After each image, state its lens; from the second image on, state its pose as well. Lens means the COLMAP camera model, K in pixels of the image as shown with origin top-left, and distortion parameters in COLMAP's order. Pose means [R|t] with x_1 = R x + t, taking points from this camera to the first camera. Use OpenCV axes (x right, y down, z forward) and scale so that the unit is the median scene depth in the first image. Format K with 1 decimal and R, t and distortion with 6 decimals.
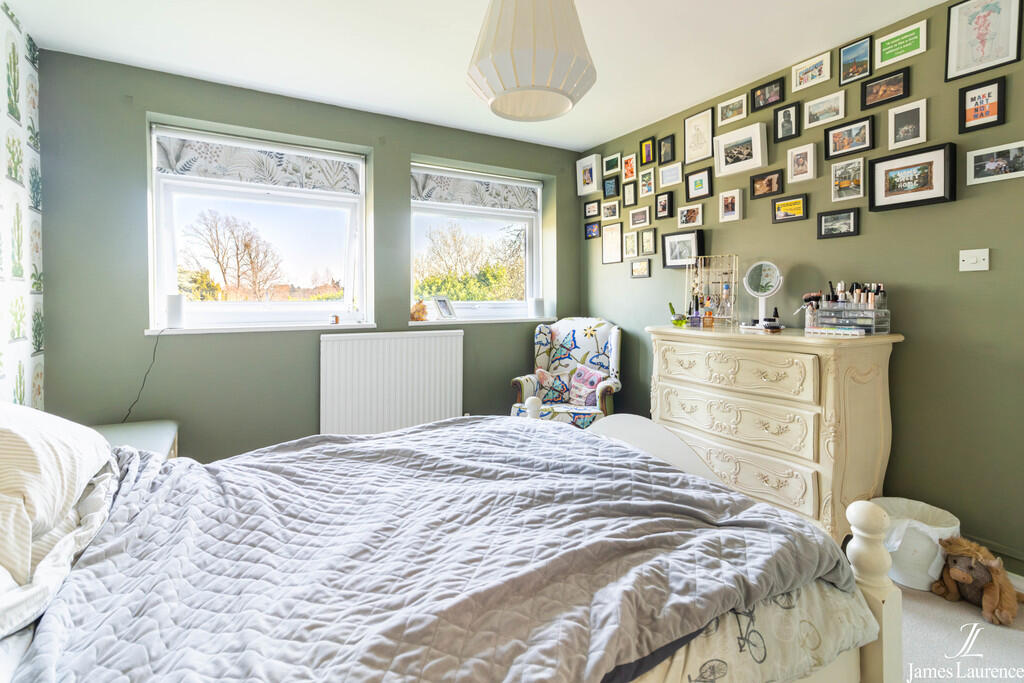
lens RADIAL K [[499.2, 0, 507.0], [0, 499.2, 322.0], [0, 0, 1]] dist [0.003116, 0.000362]
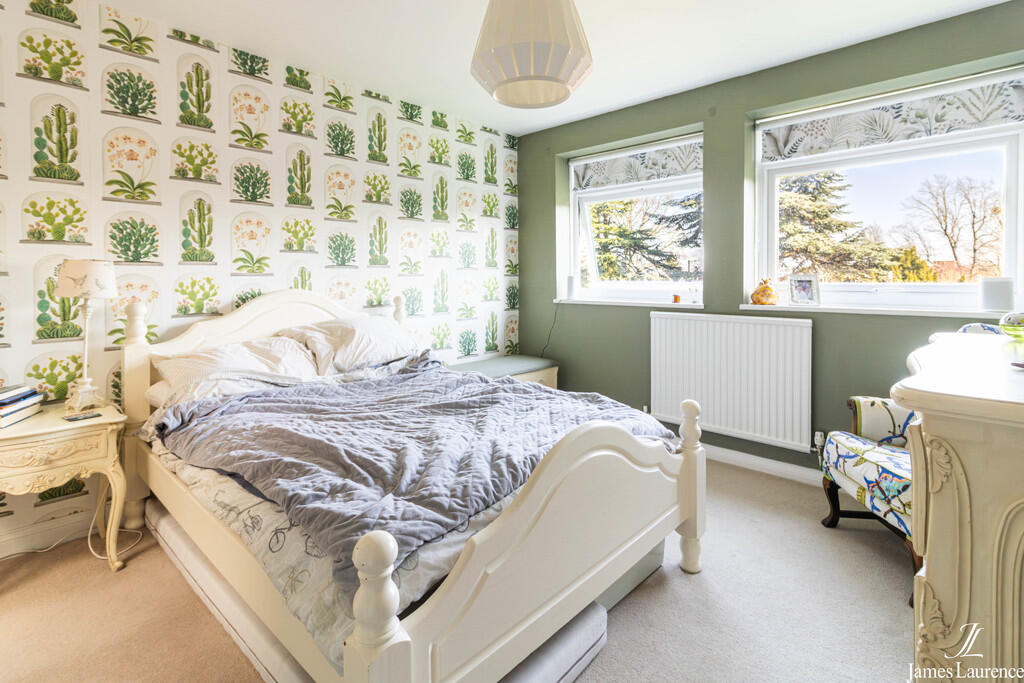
lens RADIAL K [[515.3, 0, 498.2], [0, 515.3, 299.3], [0, 0, 1]] dist [0.004172, 0.001188]
pose [[0.229820, 0.039076, -0.972448, 0.639807], [-0.044782, 0.998560, 0.029541, -0.019525], [0.972202, 0.036759, 0.231239, 0.405823]]
